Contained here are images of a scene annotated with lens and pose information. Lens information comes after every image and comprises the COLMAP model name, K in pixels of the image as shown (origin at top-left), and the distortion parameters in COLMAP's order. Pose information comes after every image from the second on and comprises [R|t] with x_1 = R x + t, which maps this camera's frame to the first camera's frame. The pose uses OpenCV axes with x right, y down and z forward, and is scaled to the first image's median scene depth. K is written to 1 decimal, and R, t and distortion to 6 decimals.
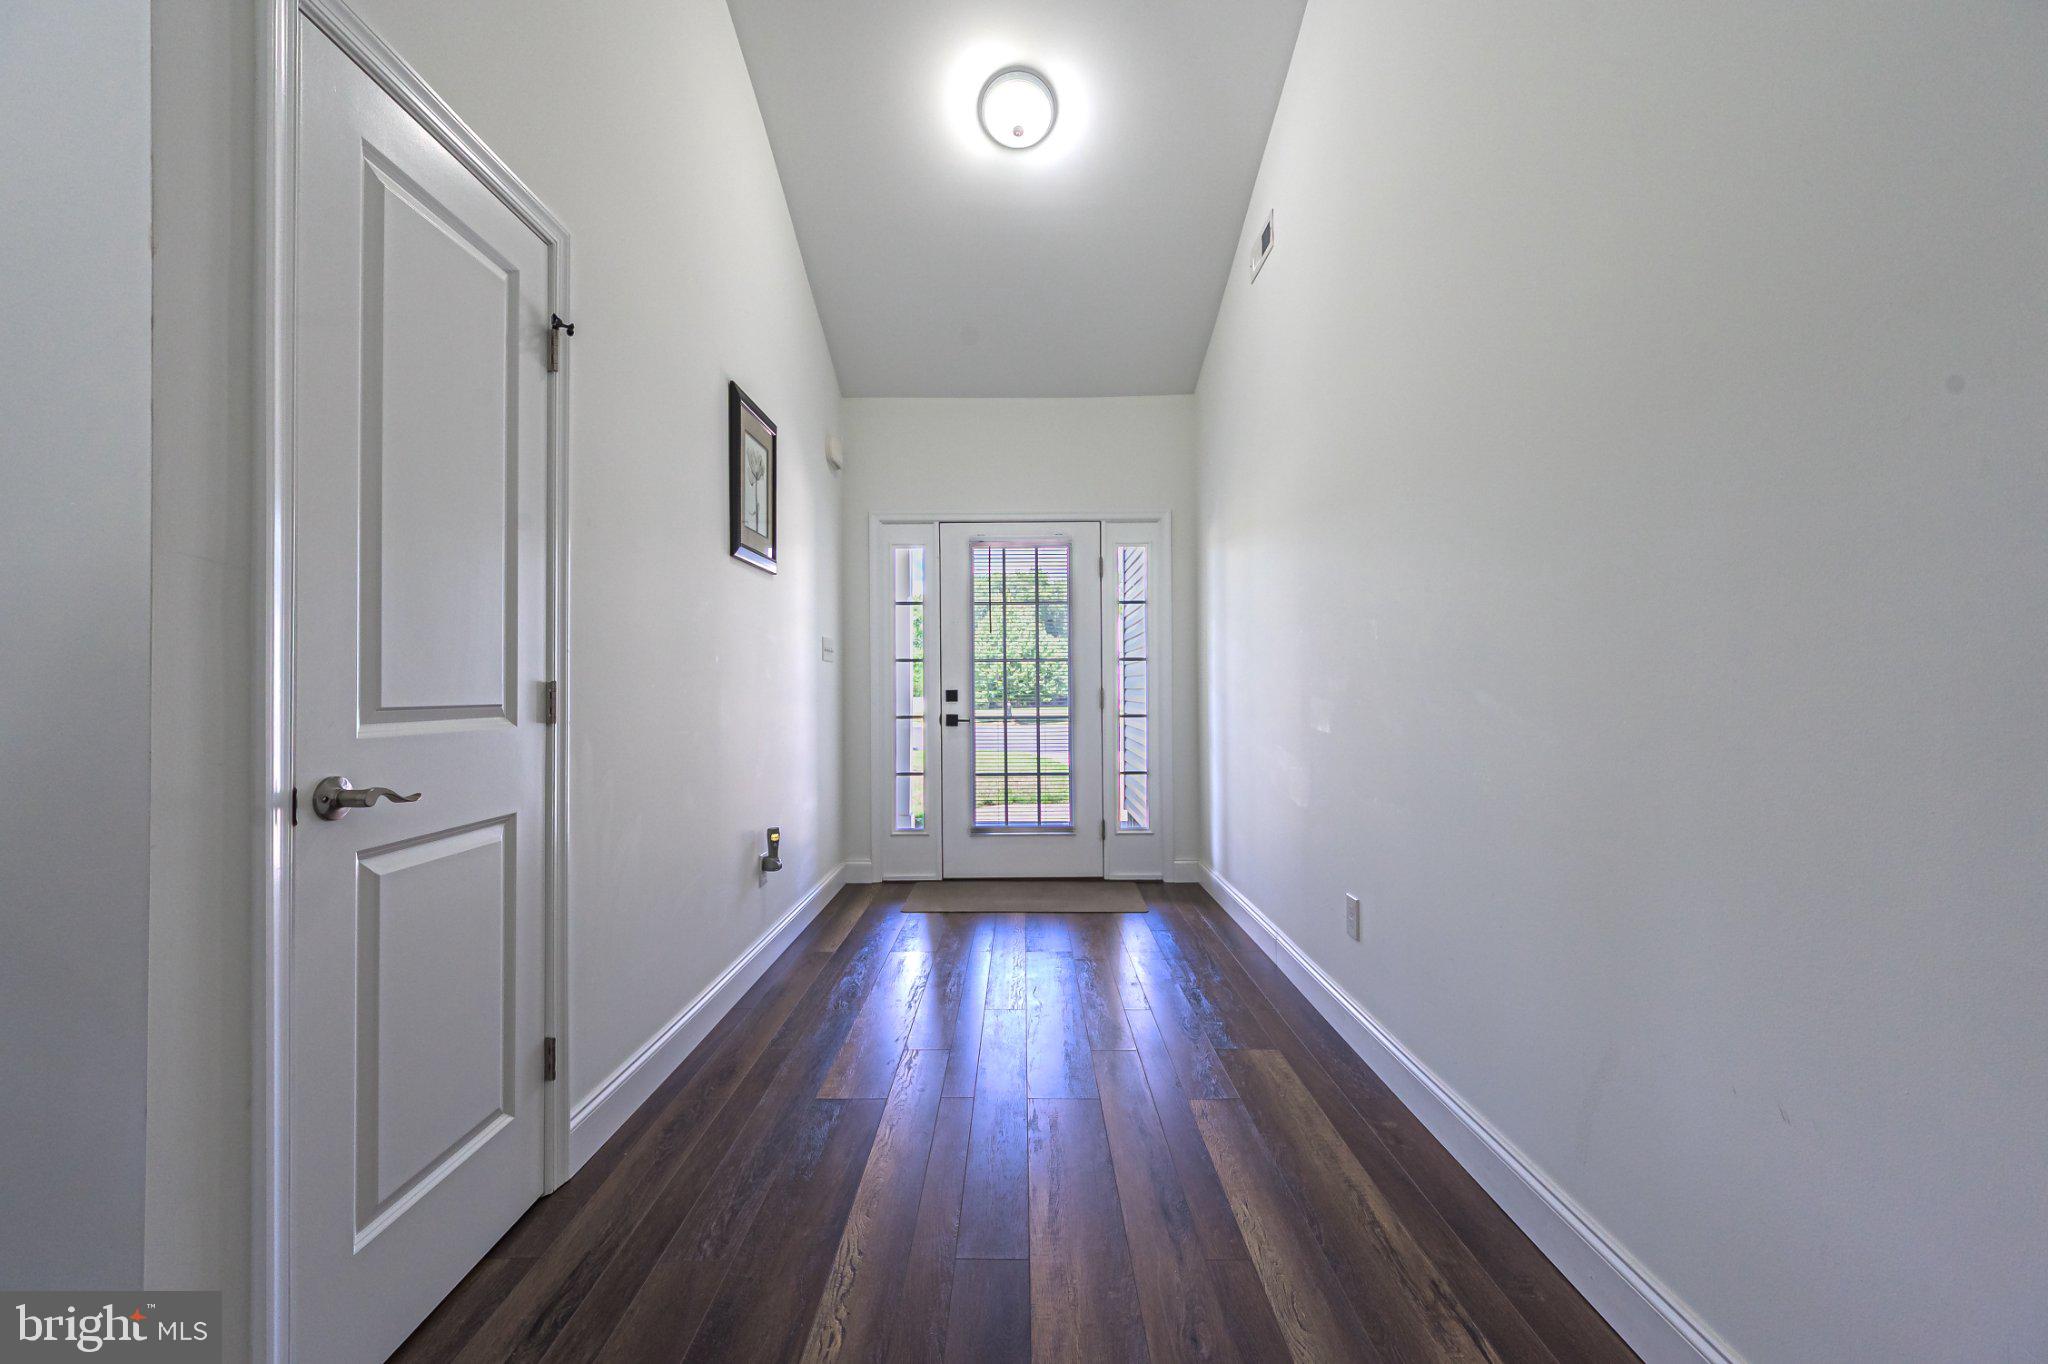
lens RADIAL K [[804.3, 0, 1020.8], [0, 804.3, 684.4], [0, 0, 1]] dist [-0.001562, -0.000154]
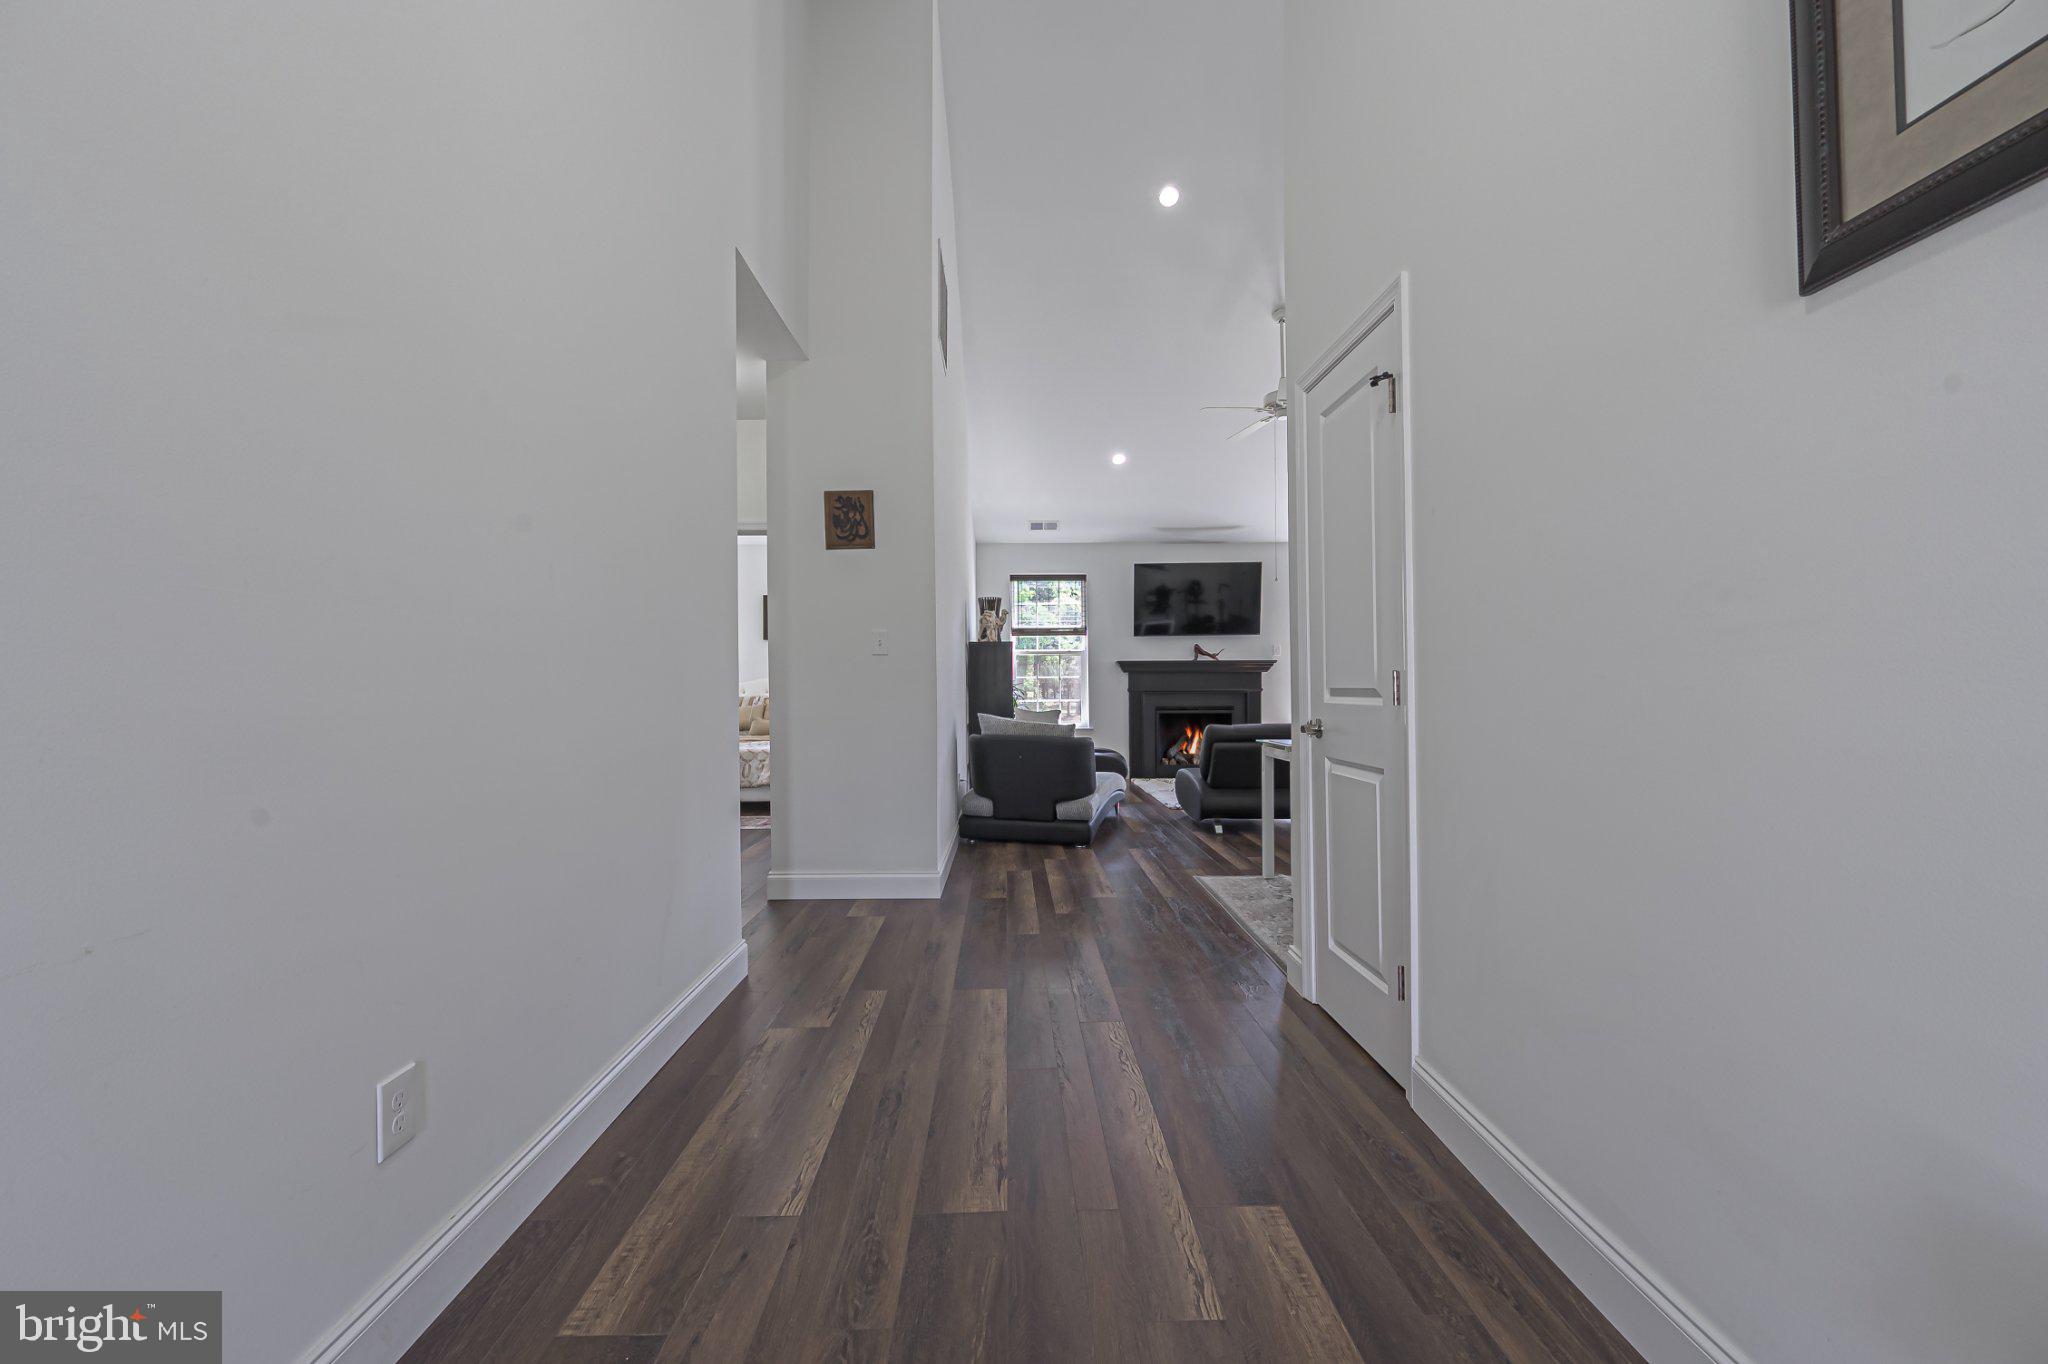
lens RADIAL K [[794.4, 0, 1032.0], [0, 794.4, 677.2], [0, 0, 1]] dist [-0.000538, -0.000035]
pose [[-0.999279, 0.015577, -0.034628, 0.003732], [0.016337, 0.999629, -0.021777, 0.021818], [0.034276, -0.022327, -0.999163, 1.999022]]
